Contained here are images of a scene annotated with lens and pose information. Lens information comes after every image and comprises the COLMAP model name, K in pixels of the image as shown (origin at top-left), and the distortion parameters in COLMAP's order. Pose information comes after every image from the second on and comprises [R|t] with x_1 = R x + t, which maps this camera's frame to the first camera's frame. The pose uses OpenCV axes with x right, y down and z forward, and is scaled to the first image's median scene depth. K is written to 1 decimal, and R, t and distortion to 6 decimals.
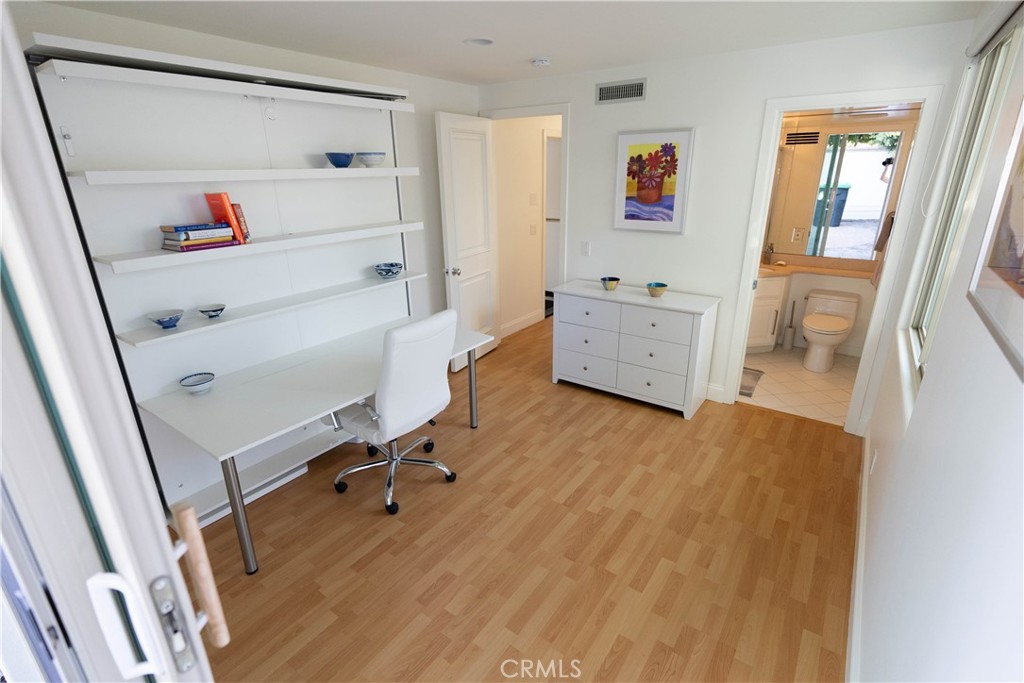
lens RADIAL K [[484.6, 0, 512.0], [0, 484.6, 341.5], [0, 0, 1]] dist [0.000334, 0.000224]
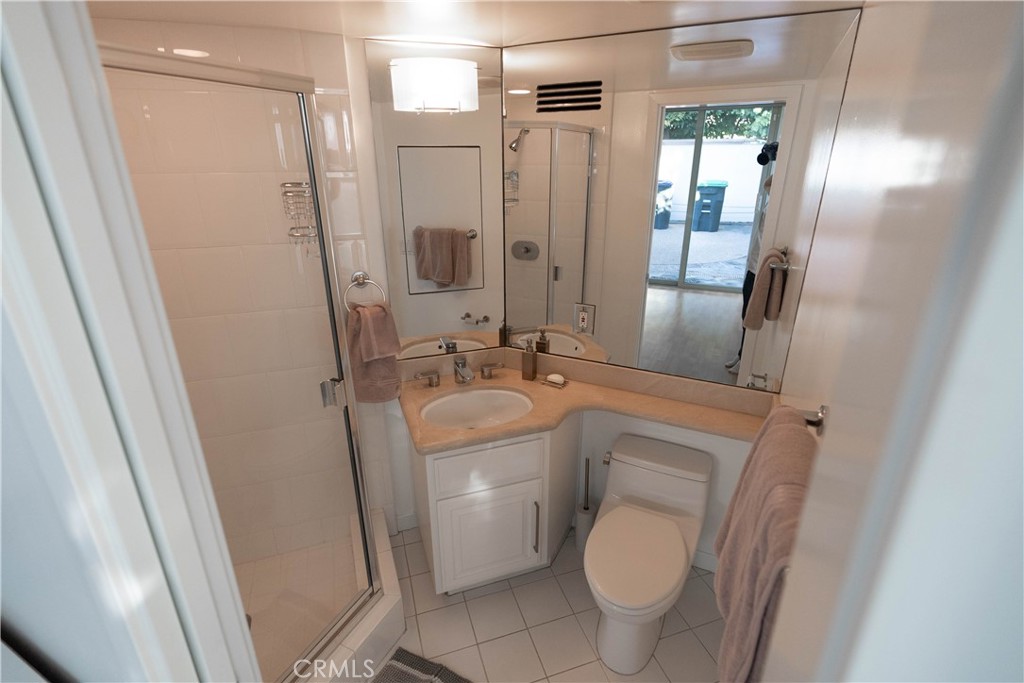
lens RADIAL K [[484.6, 0, 512.0], [0, 484.6, 341.5], [0, 0, 1]] dist [0.000334, 0.000224]
pose [[0.985148, -0.052390, 0.163517, 0.391271], [0.049881, 0.998566, 0.019412, -0.183288], [-0.164300, -0.010968, 0.986349, 0.494258]]
